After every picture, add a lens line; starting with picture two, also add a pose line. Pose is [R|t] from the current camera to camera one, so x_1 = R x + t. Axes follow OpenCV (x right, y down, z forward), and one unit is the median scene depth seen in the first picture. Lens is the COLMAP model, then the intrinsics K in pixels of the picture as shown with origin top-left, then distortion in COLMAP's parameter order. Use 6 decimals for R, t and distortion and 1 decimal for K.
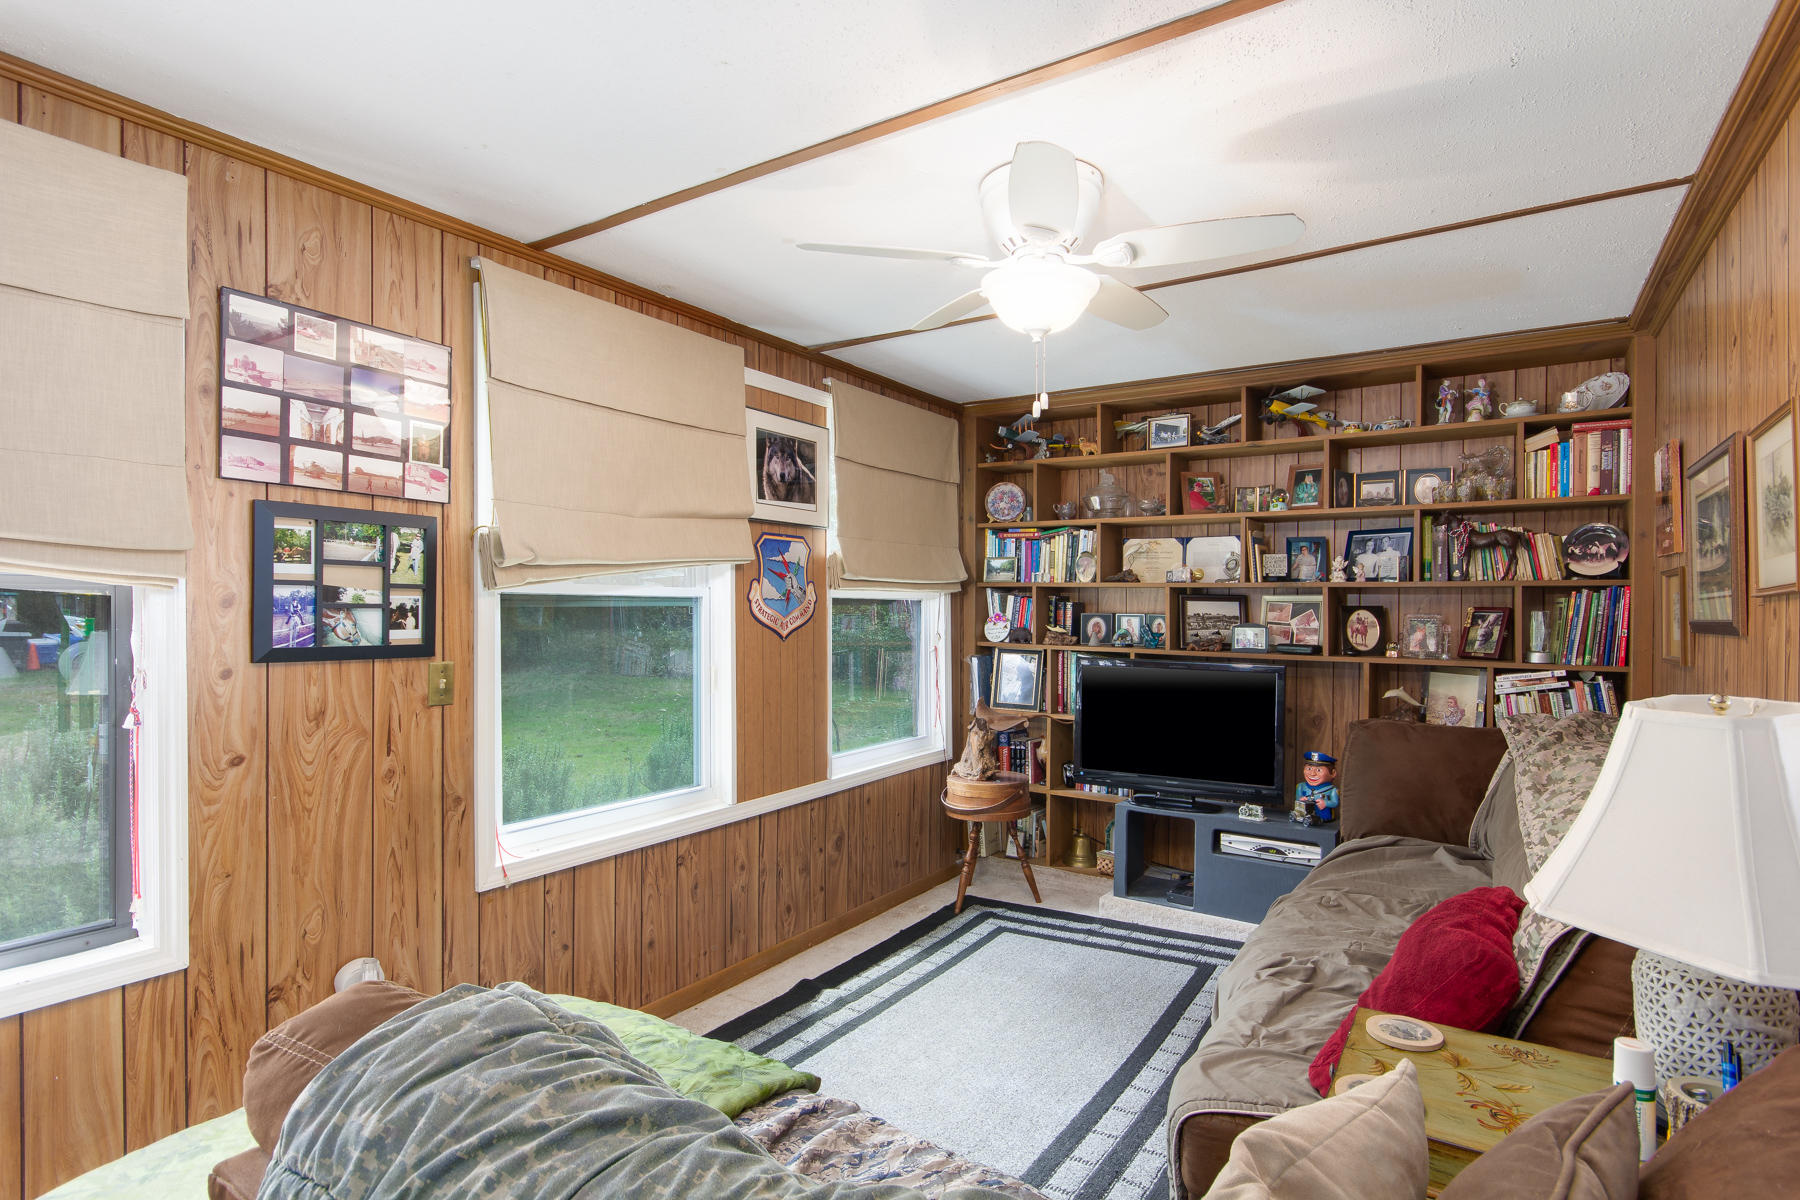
lens RADIAL K [[907.6, 0, 899.6], [0, 907.6, 610.1], [0, 0, 1]] dist [0.003835, 0.000437]
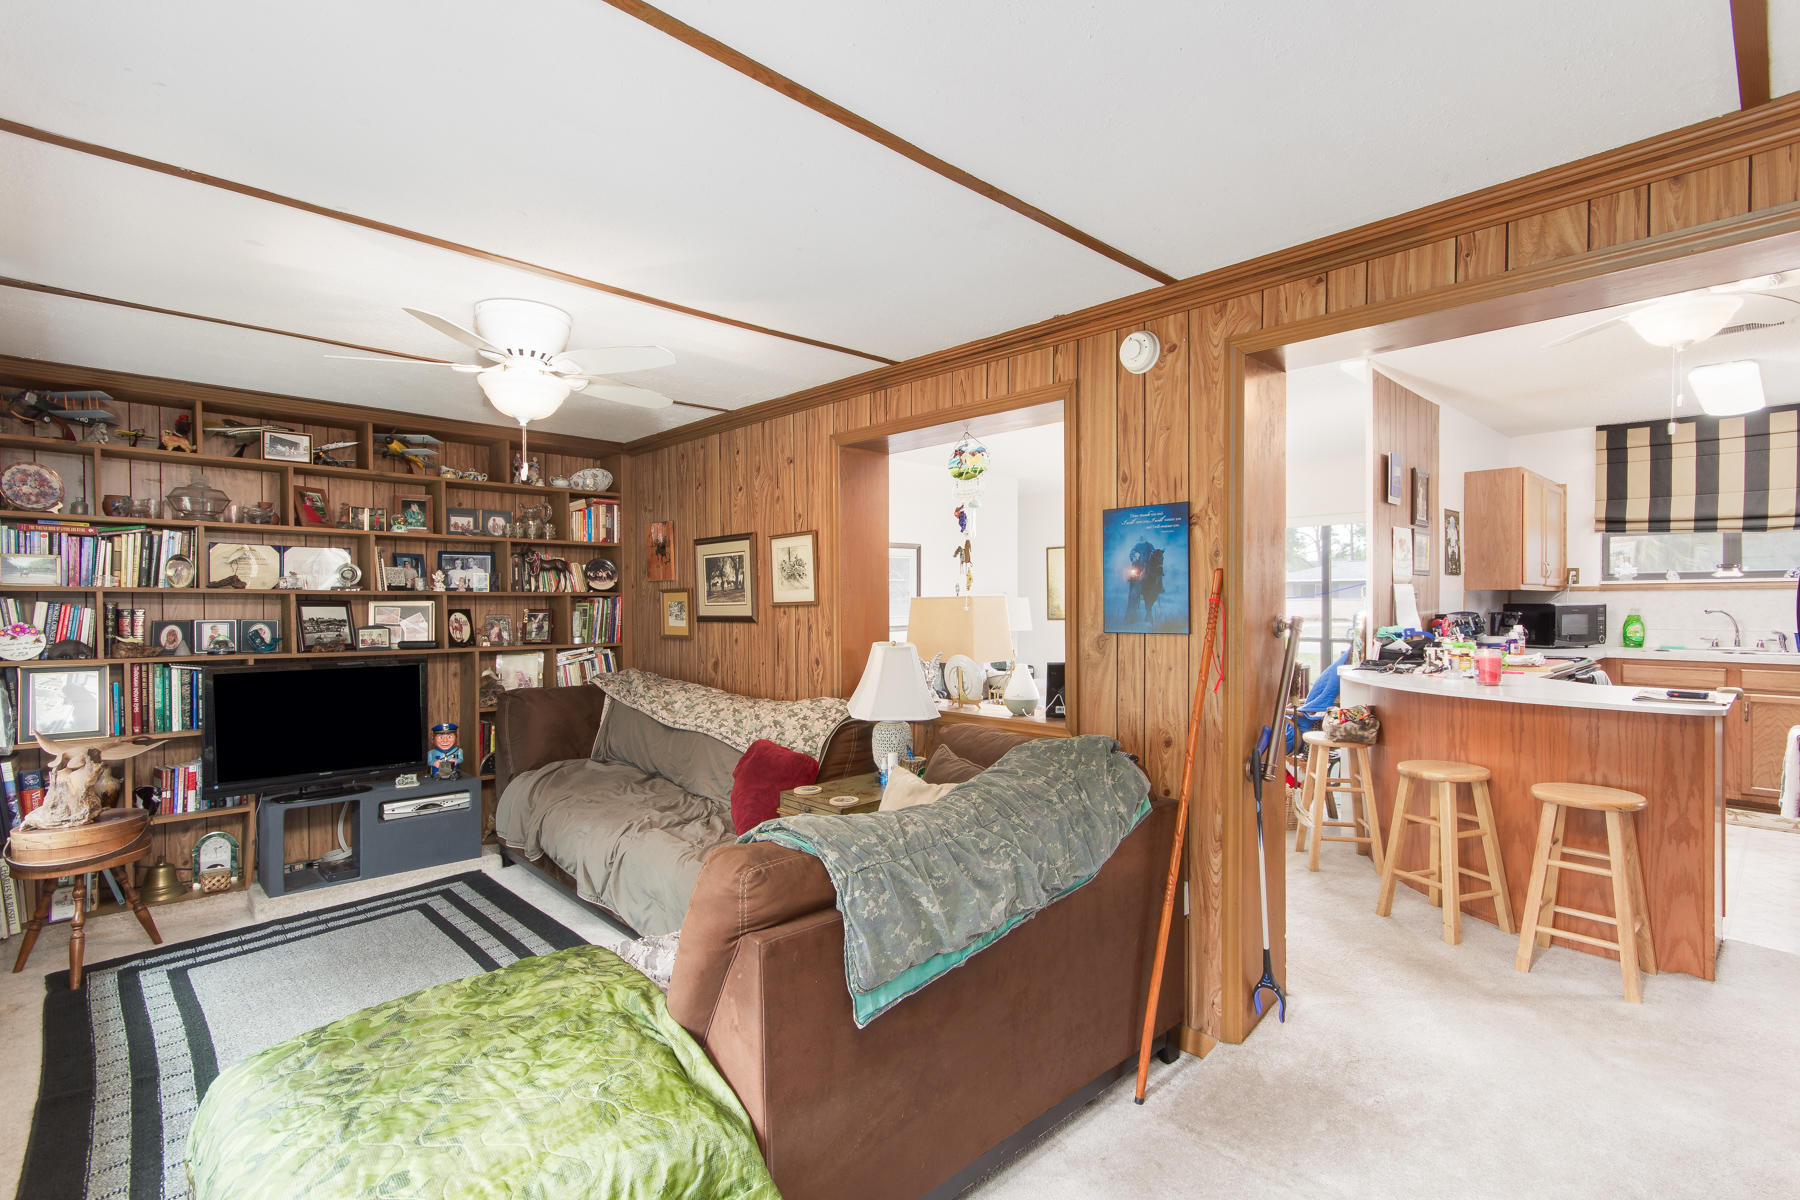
lens RADIAL K [[841.4, 0, 900.0], [0, 841.4, 600.0], [0, 0, 1]] dist [0.002410, 0.000333]
pose [[0.221980, -0.005244, 0.975037, -0.545306], [0.008833, 0.999955, 0.003367, -0.016717], [-0.975011, 0.007865, 0.222016, 0.101370]]
